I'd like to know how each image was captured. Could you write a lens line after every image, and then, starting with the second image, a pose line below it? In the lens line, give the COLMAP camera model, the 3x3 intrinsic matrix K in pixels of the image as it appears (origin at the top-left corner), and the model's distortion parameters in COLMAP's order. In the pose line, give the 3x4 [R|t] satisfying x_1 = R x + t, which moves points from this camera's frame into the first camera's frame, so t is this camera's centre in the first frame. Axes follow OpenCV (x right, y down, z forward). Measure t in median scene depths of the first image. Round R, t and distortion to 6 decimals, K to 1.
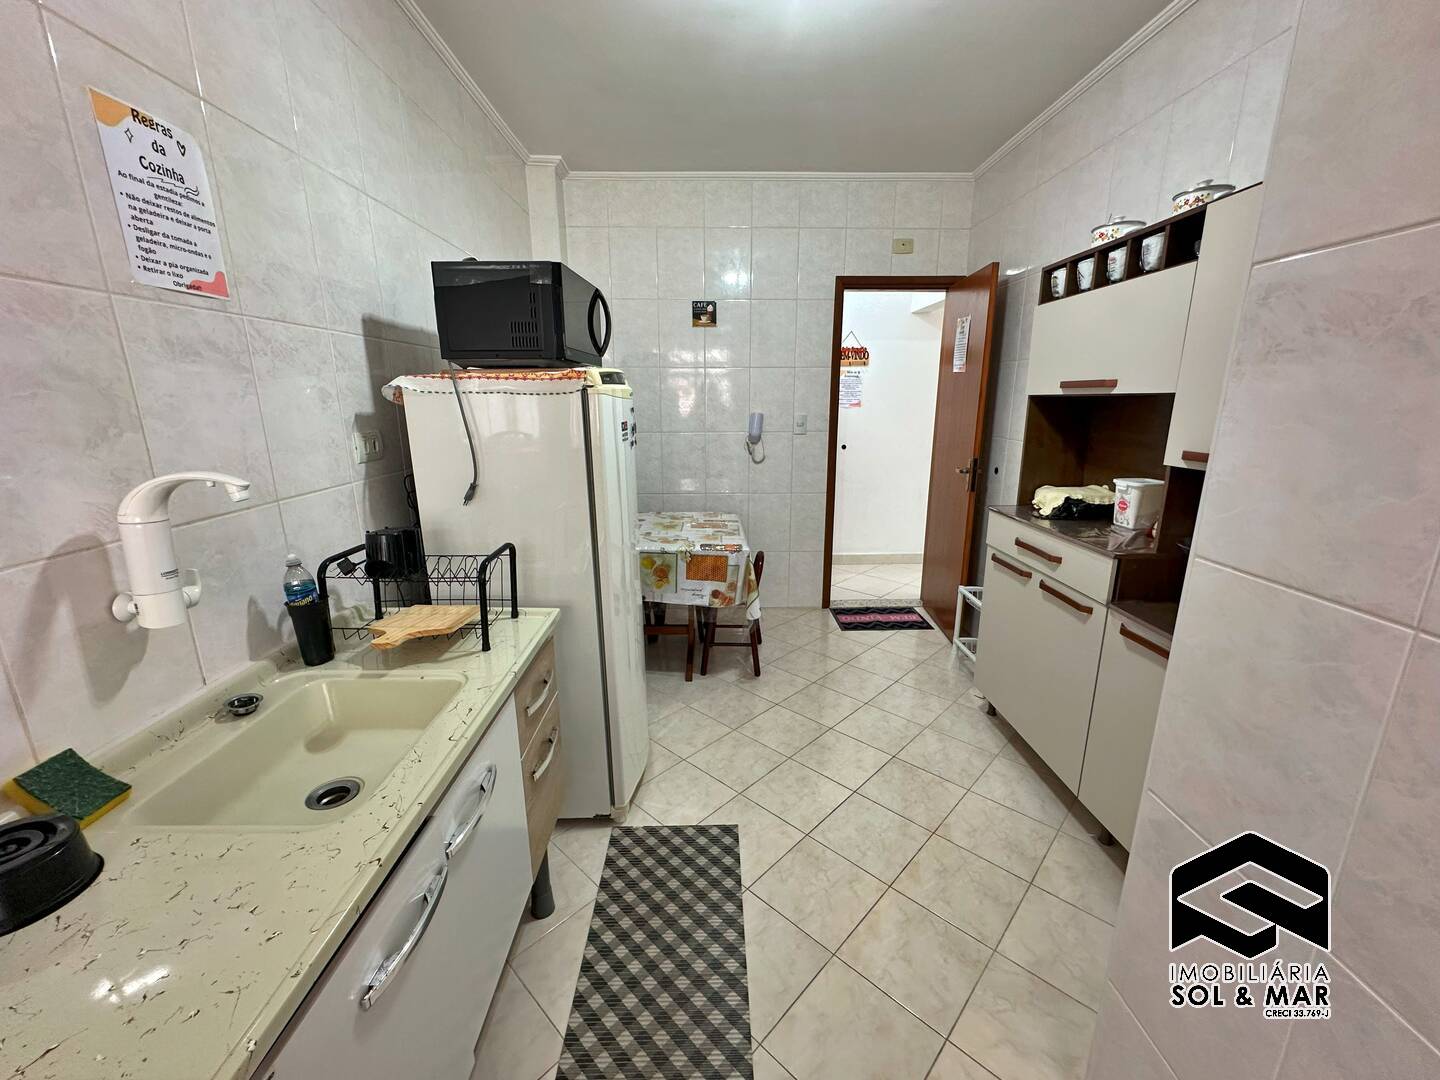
lens RADIAL K [[581.0, 0, 721.1], [0, 581.0, 540.6], [0, 0, 1]] dist [-0.003654, 0.001017]
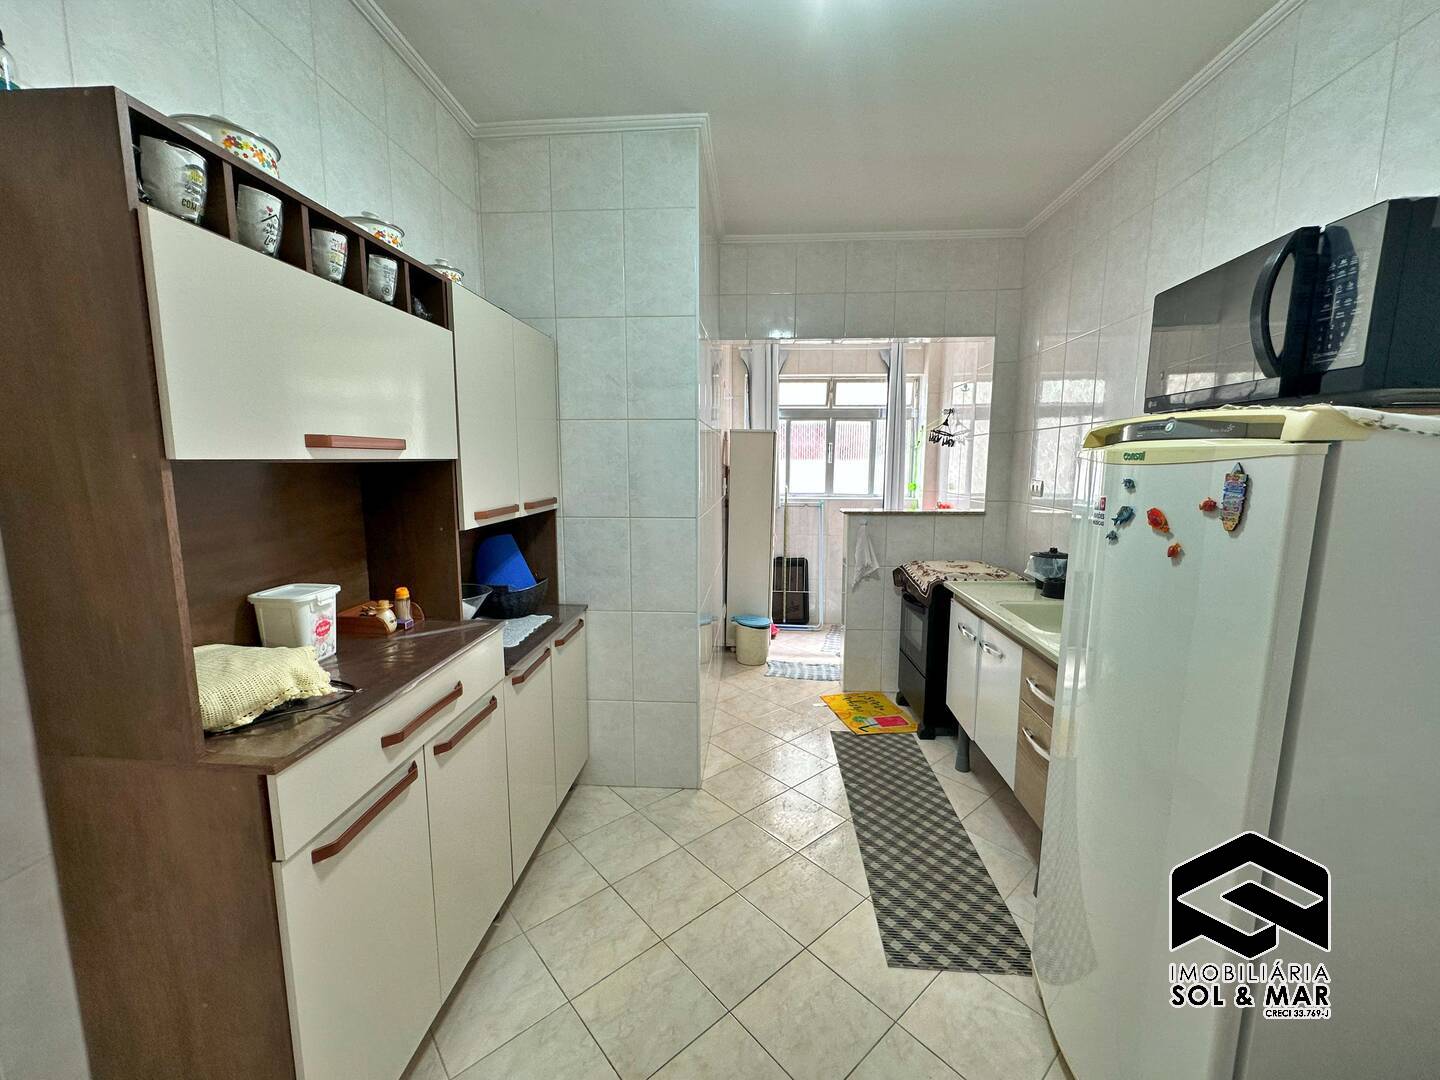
lens RADIAL K [[581.0, 0, 718.4], [0, 581.0, 540.2], [0, 0, 1]] dist [-0.003654, 0.001017]
pose [[-0.995274, -0.009842, 0.096602, 0.234921], [0.026588, 0.929207, 0.368603, -0.464765], [-0.093391, 0.369430, -0.924554, 1.867003]]
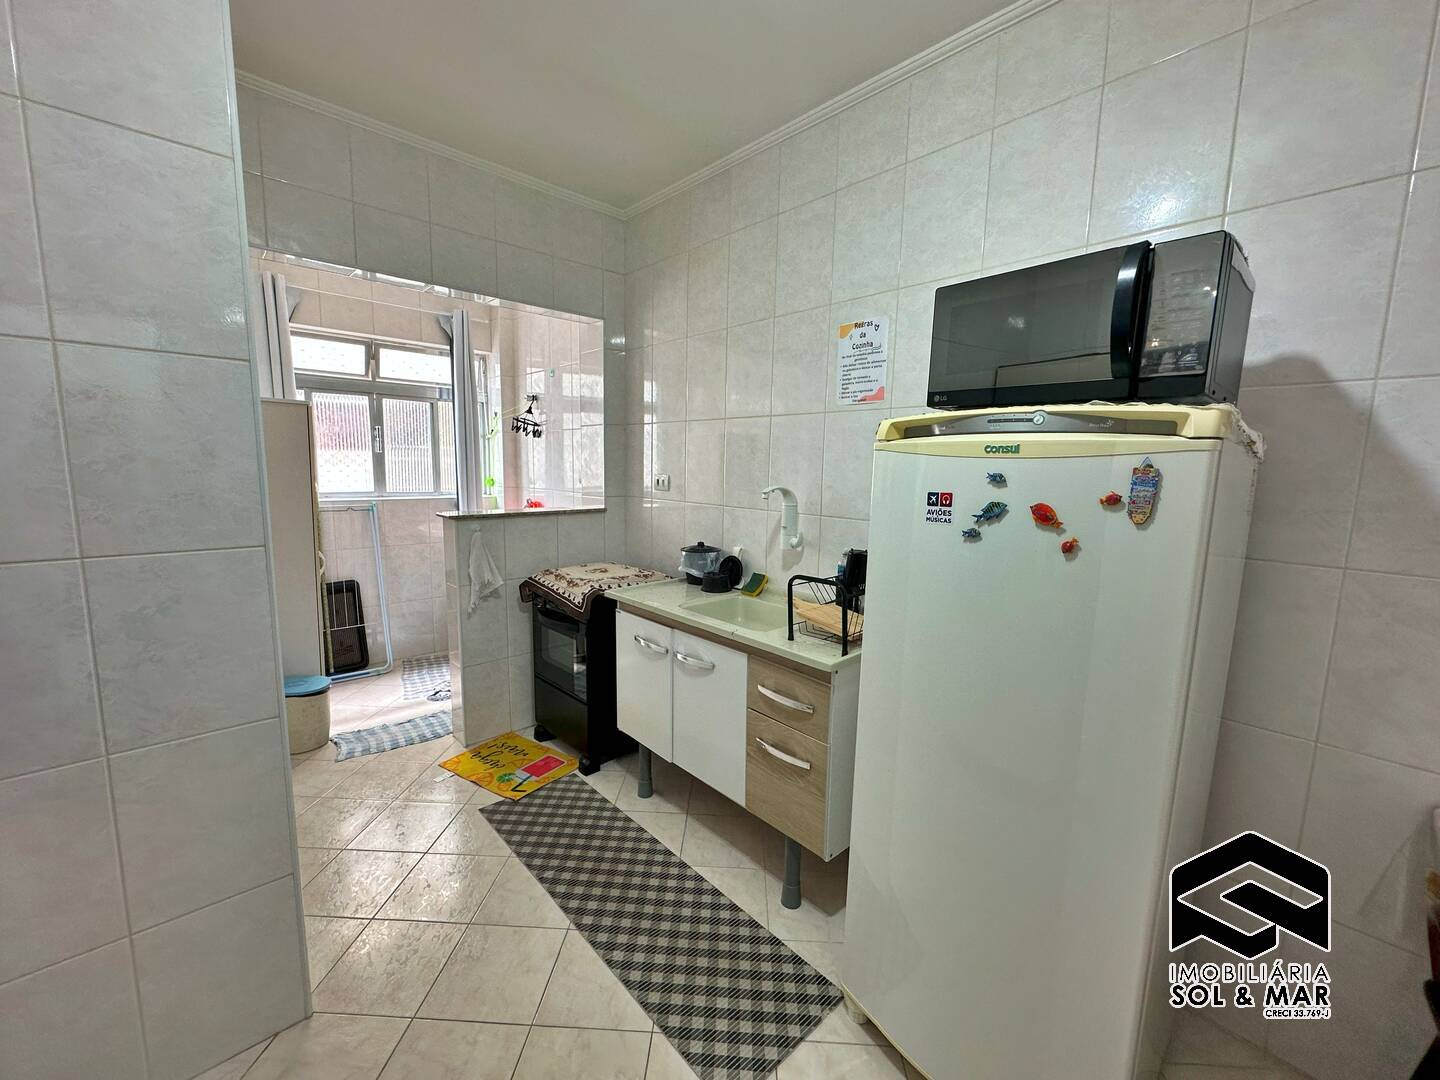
lens RADIAL K [[581.0, 0, 720.3], [0, 581.0, 540.7], [0, 0, 1]] dist [-0.003654, 0.001017]
pose [[-0.751056, 0.077637, -0.655658, 0.480034], [-0.177314, 0.932861, 0.313575, -0.345560], [0.635983, 0.351770, -0.686865, 1.439888]]
